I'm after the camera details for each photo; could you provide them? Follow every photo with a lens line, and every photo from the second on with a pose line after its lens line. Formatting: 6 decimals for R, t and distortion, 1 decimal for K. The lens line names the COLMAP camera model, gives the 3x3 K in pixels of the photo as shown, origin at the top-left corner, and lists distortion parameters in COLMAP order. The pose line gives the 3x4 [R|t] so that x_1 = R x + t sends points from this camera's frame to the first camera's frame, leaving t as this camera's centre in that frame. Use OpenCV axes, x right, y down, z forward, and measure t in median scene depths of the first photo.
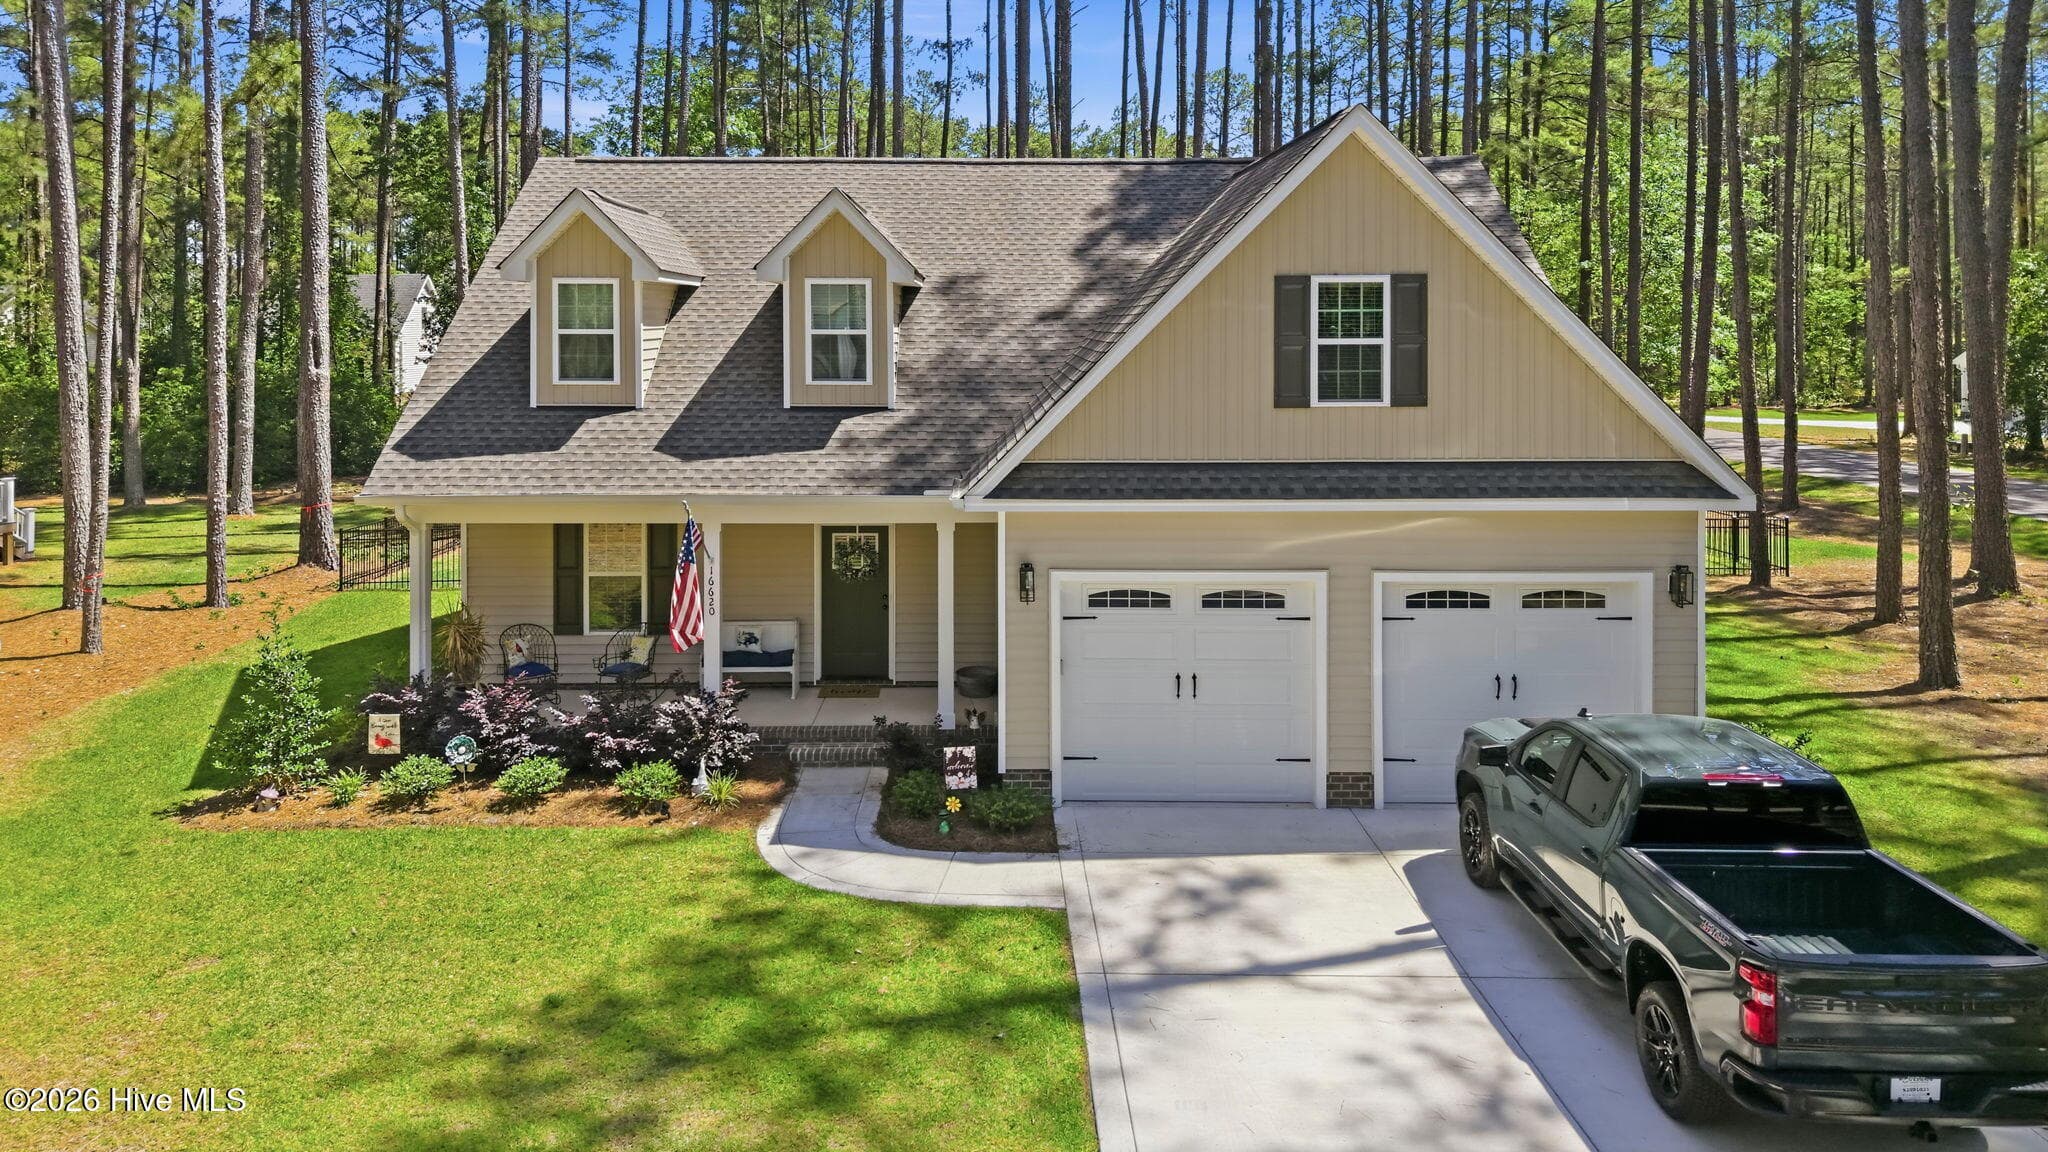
lens RADIAL K [[1365.6, 0, 943.3], [0, 1365.6, 385.8], [0, 0, 1]] dist [0.034854, -0.040631]
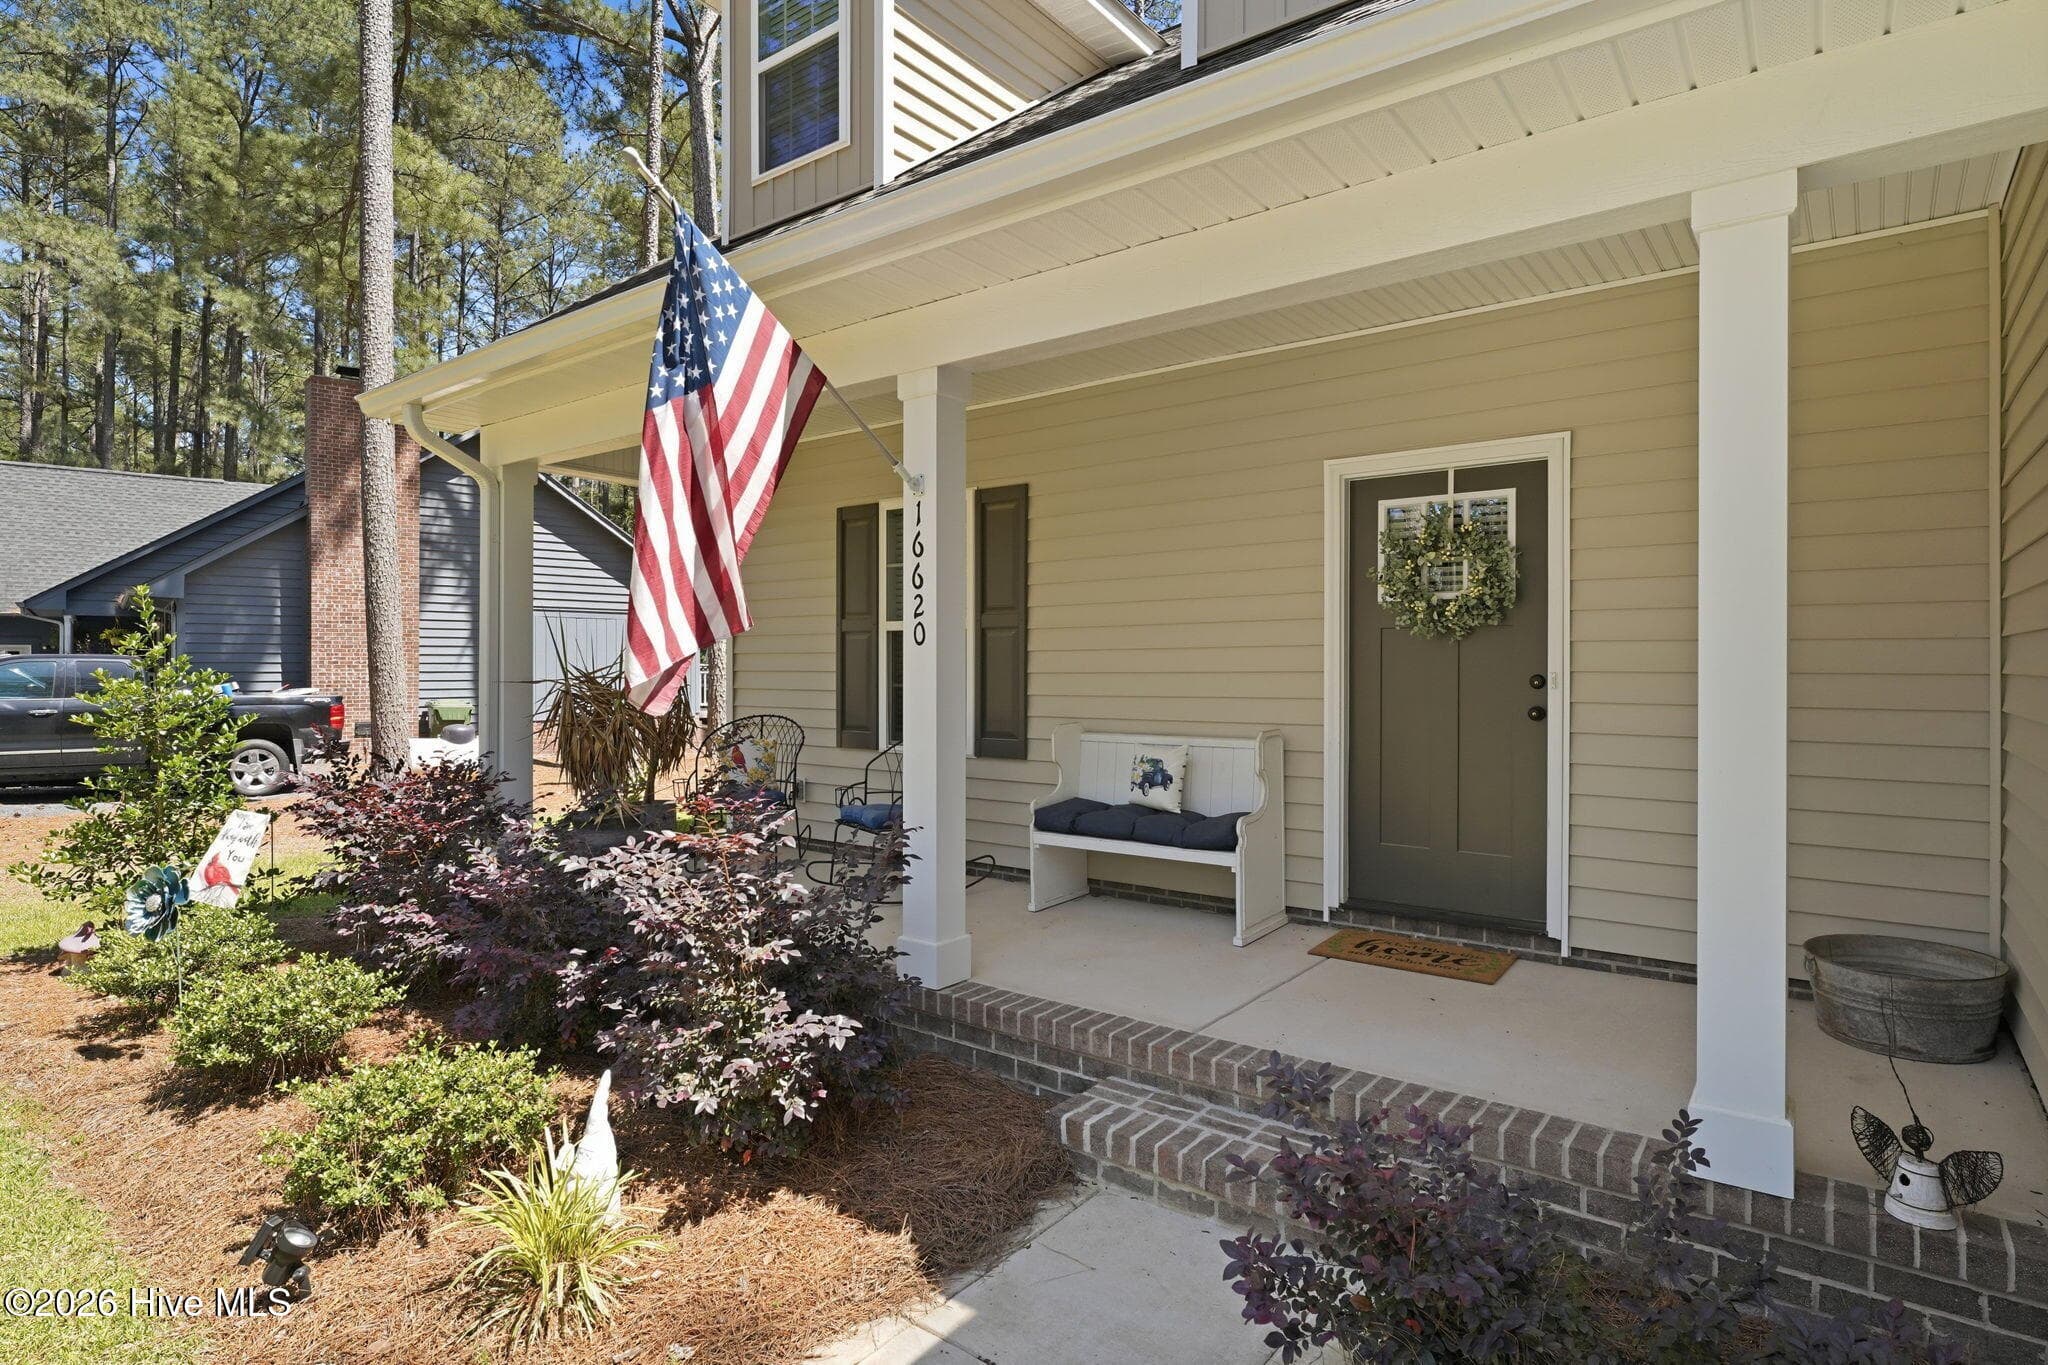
lens RADIAL K [[1059.8, 0, 1023.6], [0, 1059.8, 673.2], [0, 0, 1]] dist [0.005414, 0.000261]
pose [[0.812322, 0.011003, -0.583106, 0.007140], [-0.031923, 0.999162, -0.025618, 0.203693], [0.582336, 0.039424, 0.811992, 0.902206]]
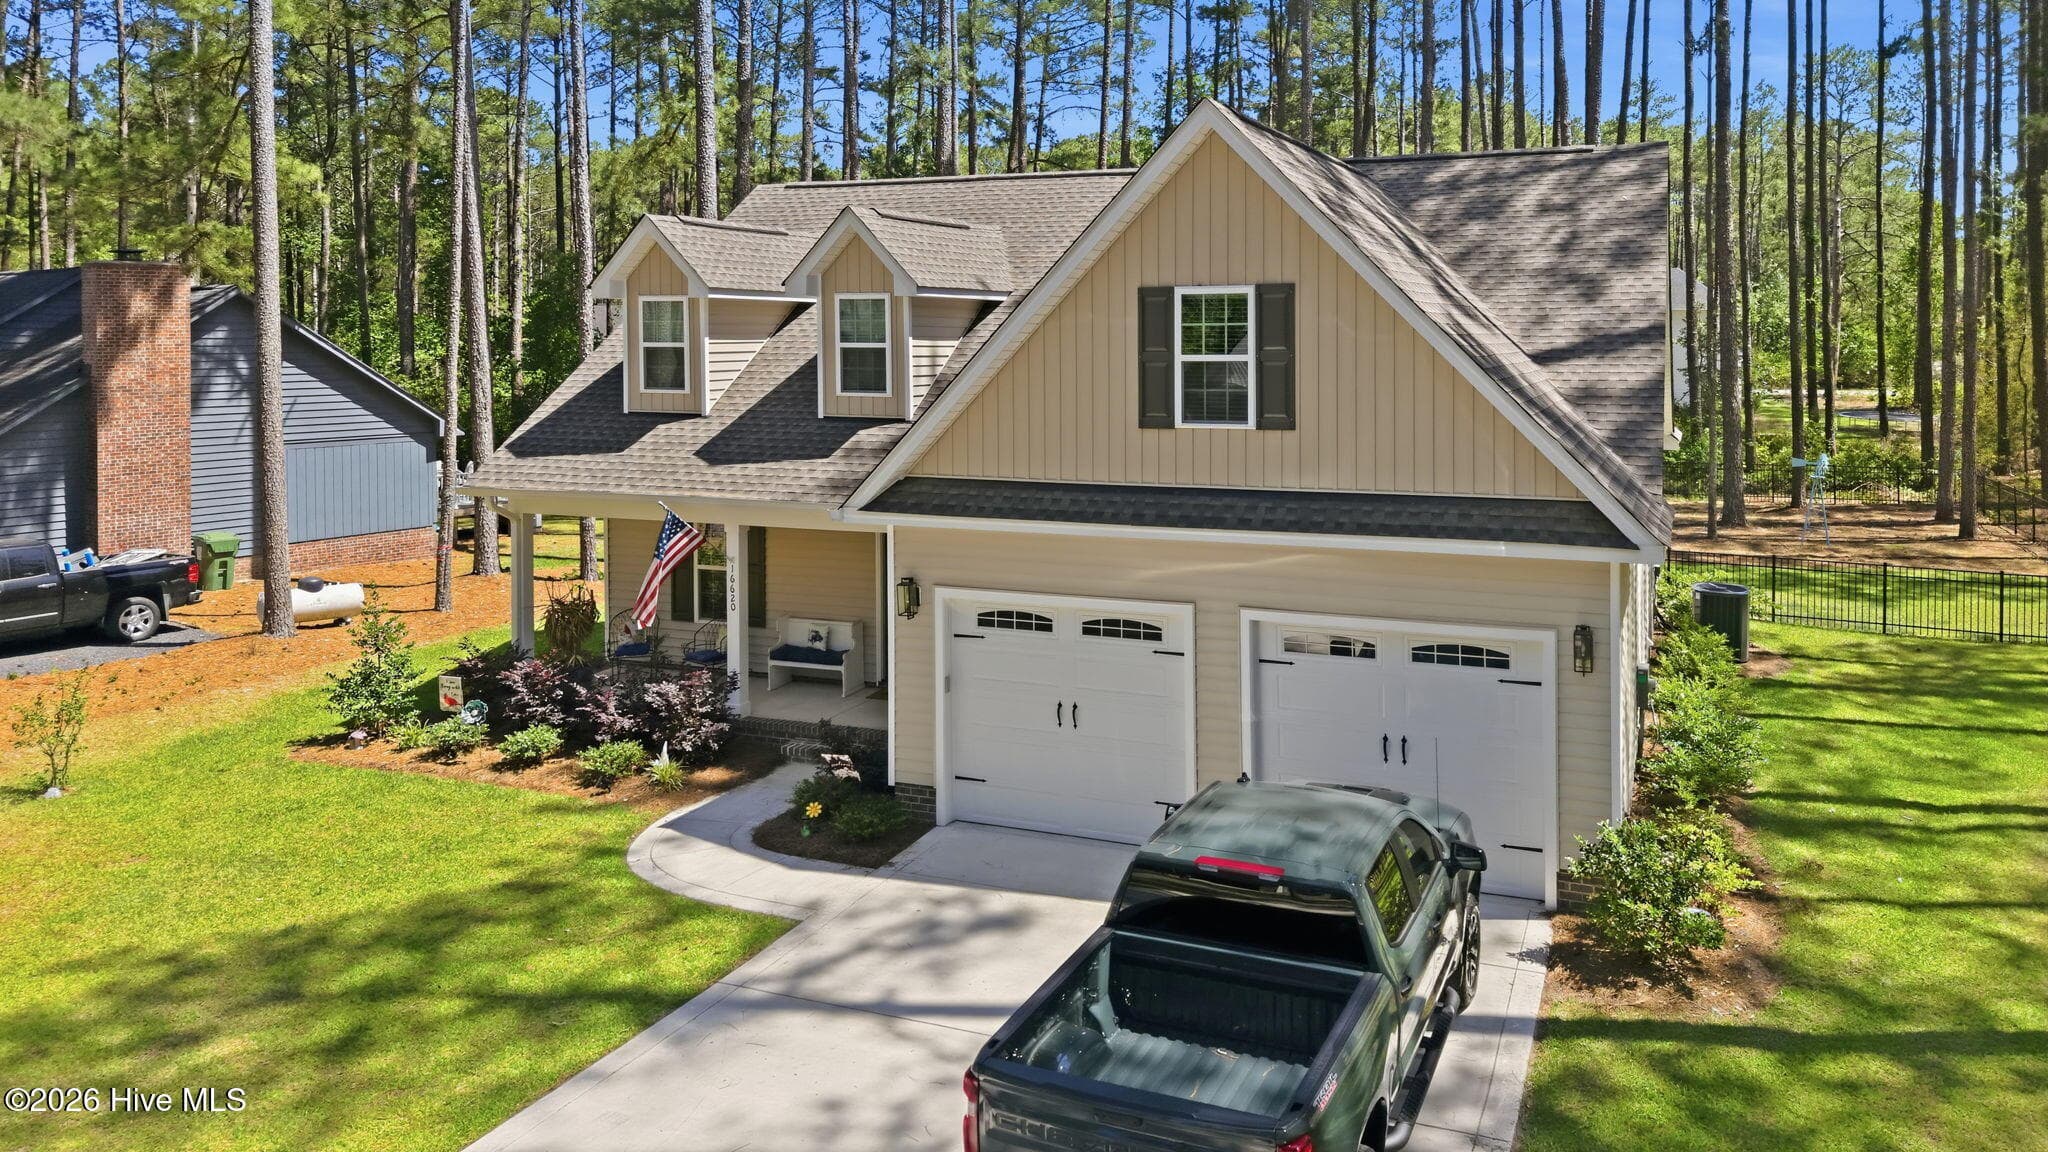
lens RADIAL K [[1370.3, 0, 1112.0], [0, 1370.3, 377.9], [0, 0, 1]] dist [0.026920, -0.015609]
pose [[0.938239, 0.008320, -0.345887, 0.540596], [-0.011414, 0.999911, -0.006910, -0.011452], [0.345799, 0.010432, 0.938251, 0.103716]]
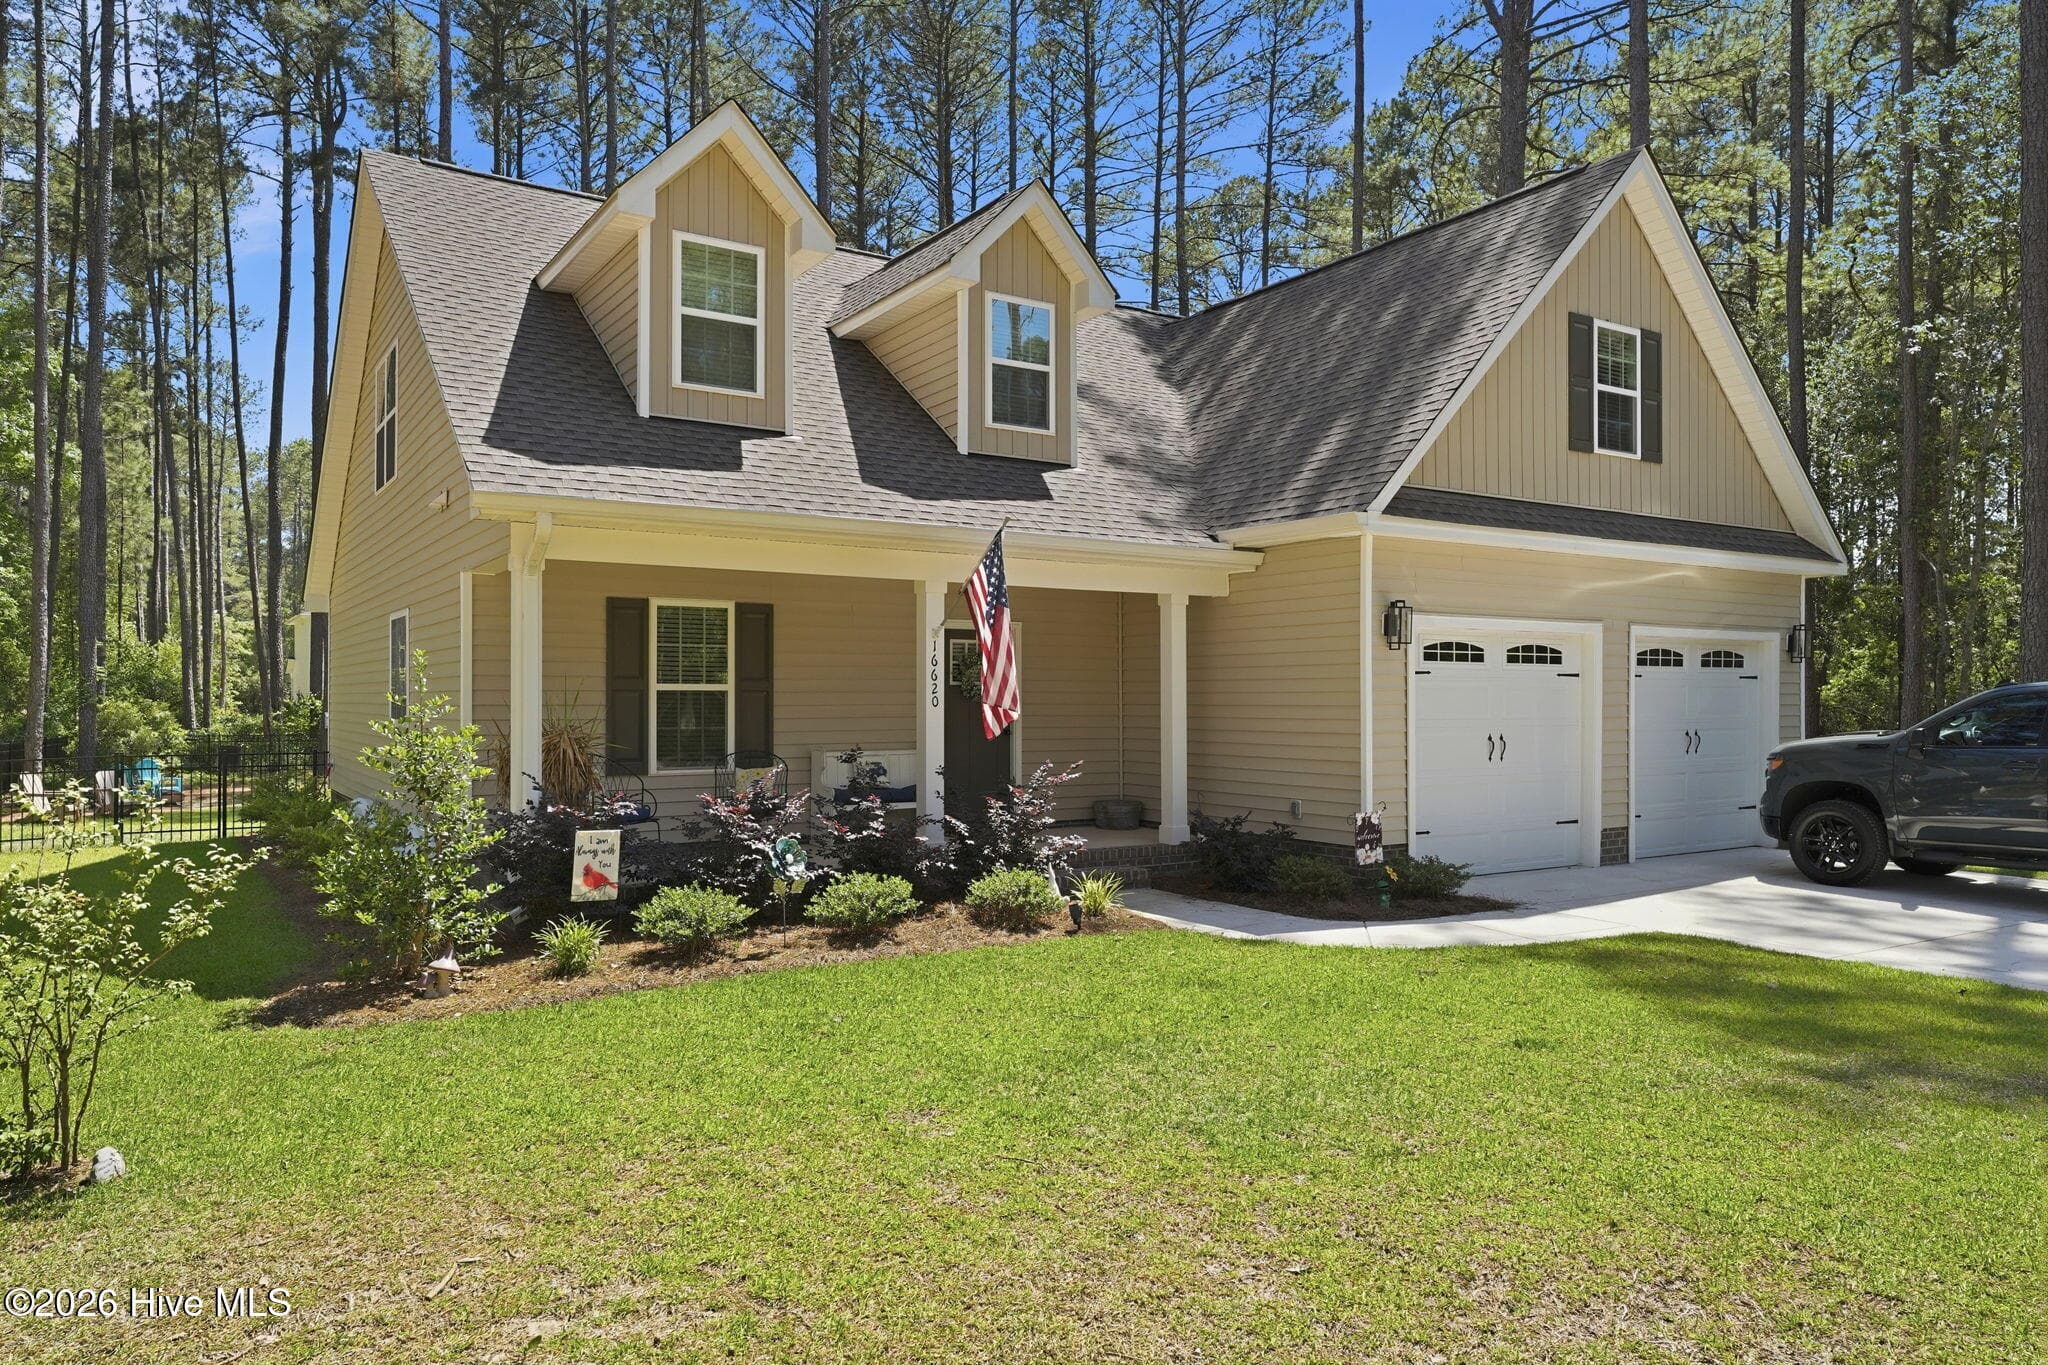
lens RADIAL K [[1369.6, 0, 975.0], [0, 1369.6, 694.1], [0, 0, 1]] dist [0.023452, 0.006773]
pose [[0.837449, 0.007141, 0.546469, -0.626911], [0.017985, 0.999013, -0.040616, 0.215490], [-0.546220, 0.043842, 0.836494, 0.415543]]
